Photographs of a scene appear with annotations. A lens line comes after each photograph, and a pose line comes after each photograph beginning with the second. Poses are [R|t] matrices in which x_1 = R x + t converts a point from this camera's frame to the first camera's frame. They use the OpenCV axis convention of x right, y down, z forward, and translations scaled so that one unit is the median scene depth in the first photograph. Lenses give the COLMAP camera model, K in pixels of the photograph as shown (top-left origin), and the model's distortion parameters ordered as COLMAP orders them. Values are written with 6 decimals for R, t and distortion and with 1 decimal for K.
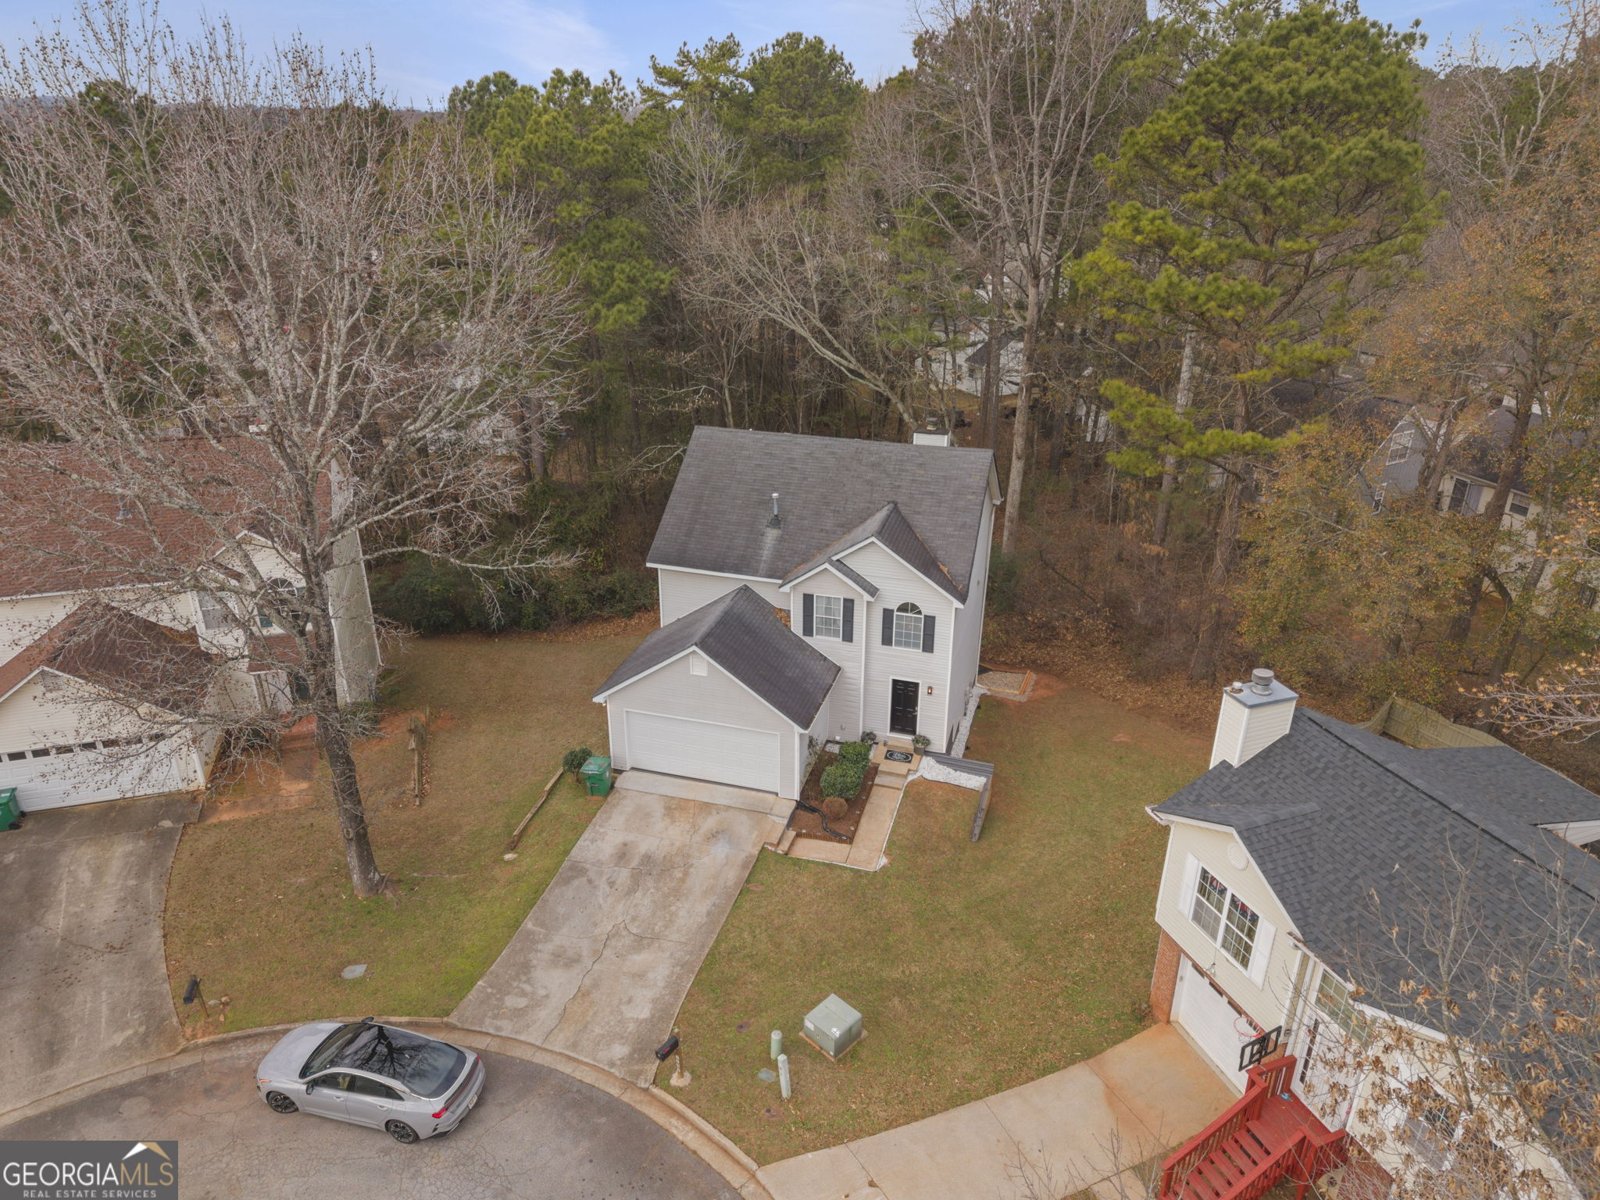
lens RADIAL K [[1080.6, 0, 796.5], [0, 1080.6, 600.2], [0, 0, 1]] dist [0.004603, -0.000065]
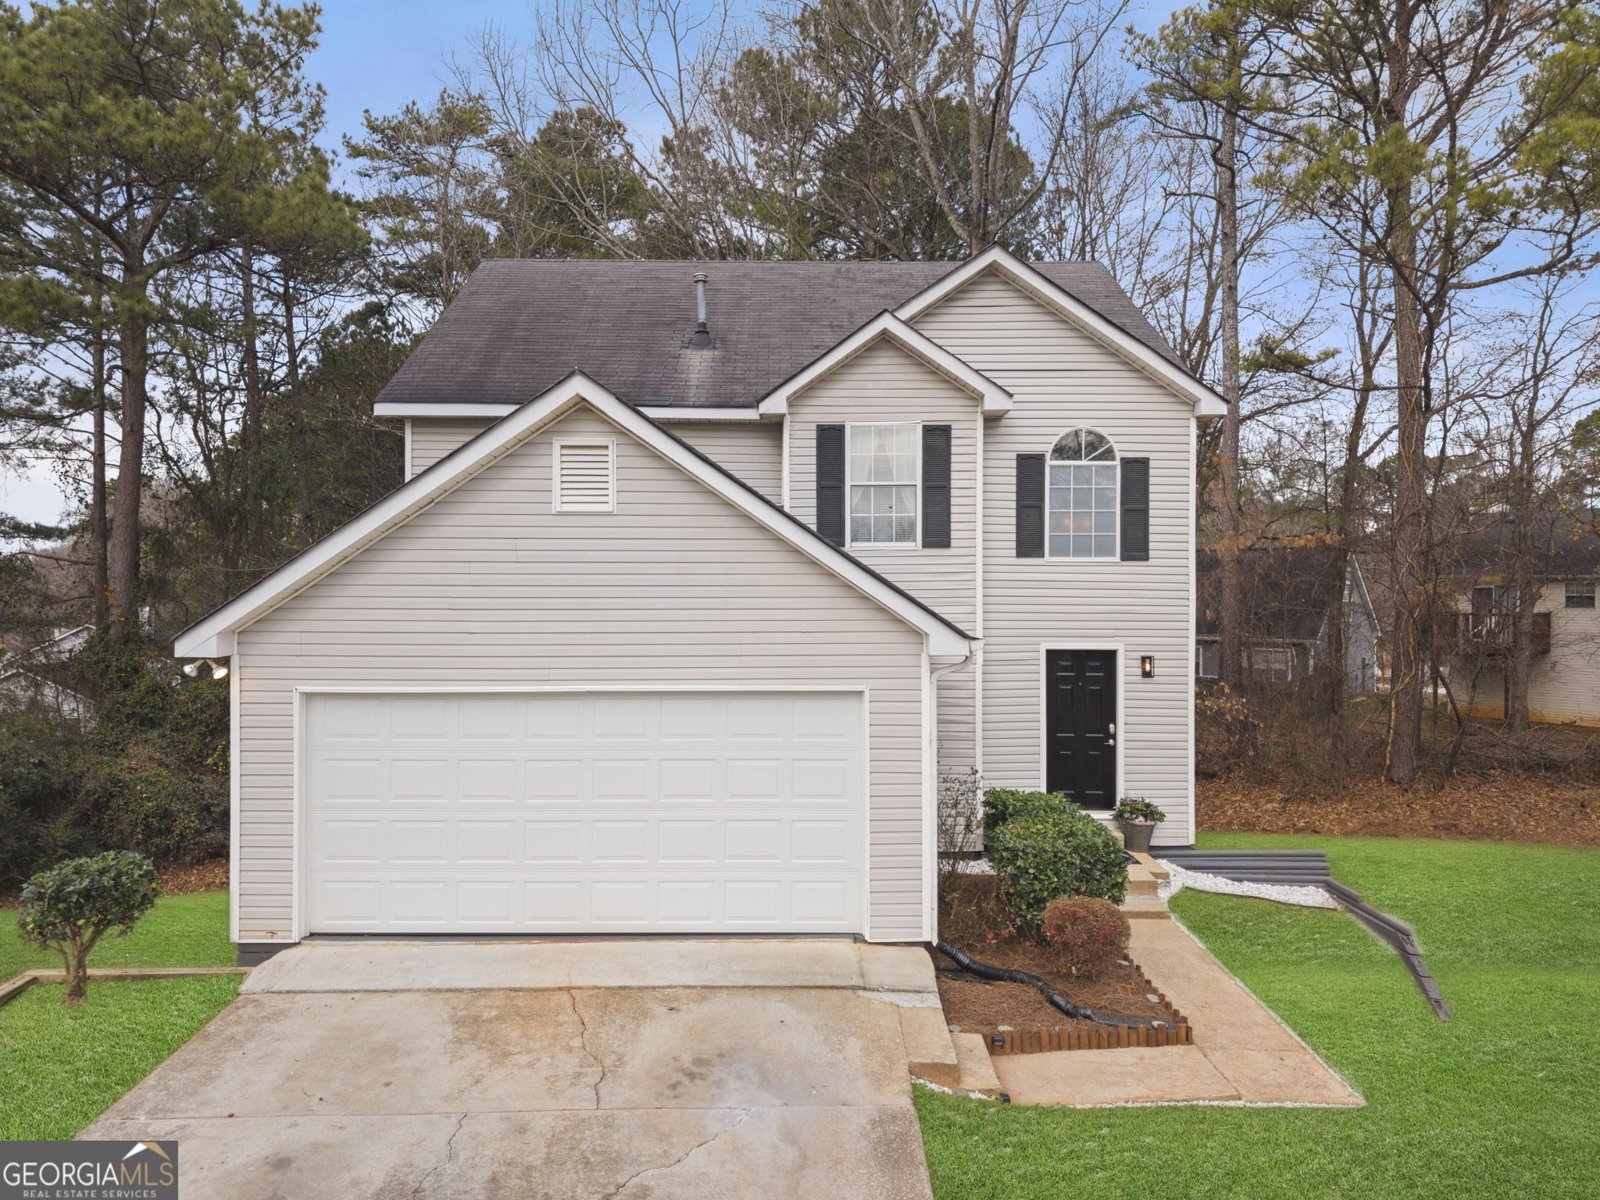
lens RADIAL K [[1080.6, 0, 807.5], [0, 1080.6, 600.6], [0, 0, 1]] dist [0.004603, -0.000065]
pose [[0.954444, -0.004800, 0.298353, -0.113774], [0.126092, 0.912699, -0.388693, 0.202524], [-0.270440, 0.408605, 0.871725, 0.691291]]
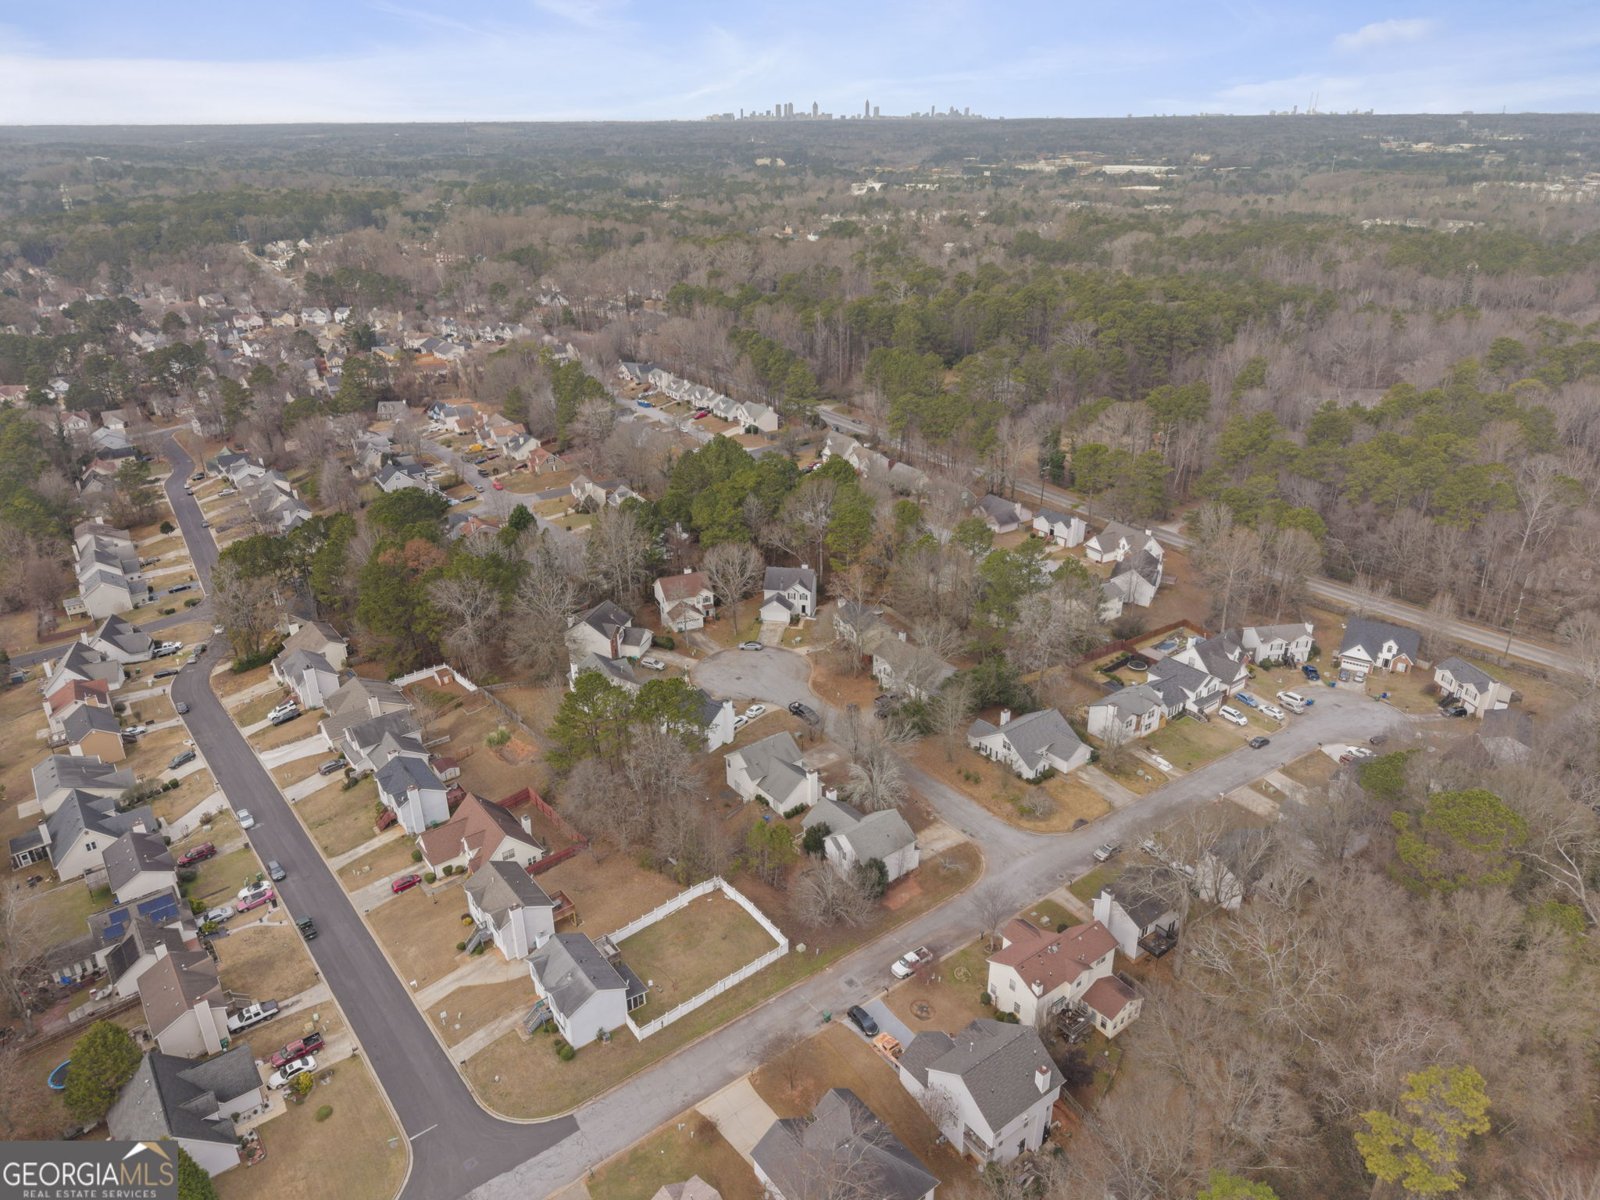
lens RADIAL K [[1080.6, 0, 800.1], [0, 1080.6, 600.0], [0, 0, 1]] dist [0.004603, -0.000065]
pose [[0.991718, -0.056551, 0.115318, -0.706624], [0.056803, 0.998385, 0.001104, 0.035890], [-0.115194, 0.005456, 0.993328, -5.777988]]
